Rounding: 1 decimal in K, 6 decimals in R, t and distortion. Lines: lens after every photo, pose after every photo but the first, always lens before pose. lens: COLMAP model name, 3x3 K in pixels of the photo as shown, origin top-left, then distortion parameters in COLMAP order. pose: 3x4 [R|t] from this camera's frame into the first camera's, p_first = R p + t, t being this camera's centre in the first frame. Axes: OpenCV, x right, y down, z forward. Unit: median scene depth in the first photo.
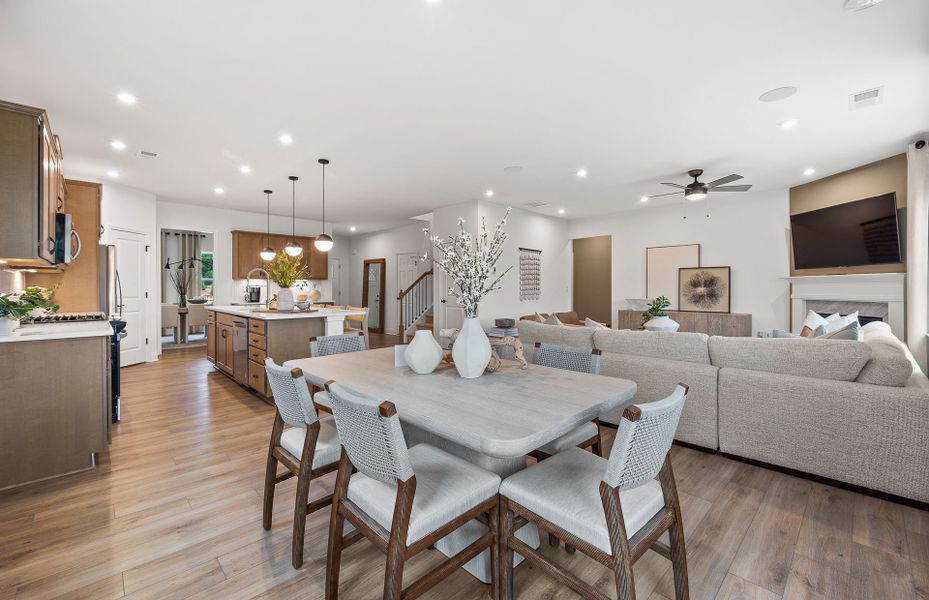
lens RADIAL K [[386.2, 0, 468.7], [0, 386.2, 292.0], [0, 0, 1]] dist [-0.004365, -0.000119]
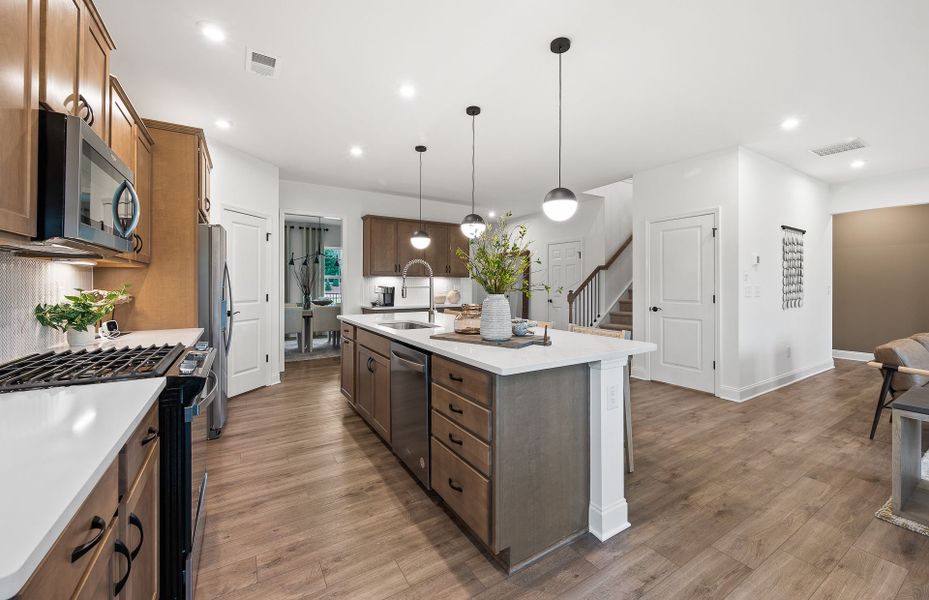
lens RADIAL K [[369.6, 0, 468.1], [0, 369.6, 286.4], [0, 0, 1]] dist [-0.001245, -0.000347]
pose [[0.976196, 0.002731, -0.216873, -0.265100], [-0.003888, 0.999980, -0.004905, -0.011568], [0.216856, 0.005631, 0.976187, 0.340683]]
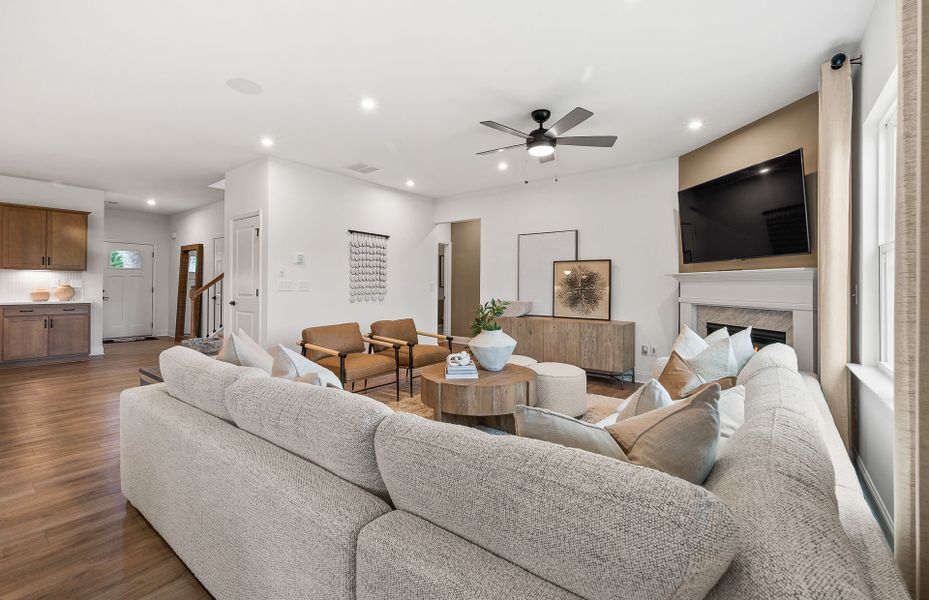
lens RADIAL K [[396.7, 0, 468.6], [0, 396.7, 286.1], [0, 0, 1]] dist [-0.001730, -0.000348]
pose [[0.989447, 0.009187, 0.144604, 0.276478], [-0.008011, 0.999930, -0.008711, -0.004155], [-0.144674, 0.007461, 0.989451, 0.254755]]
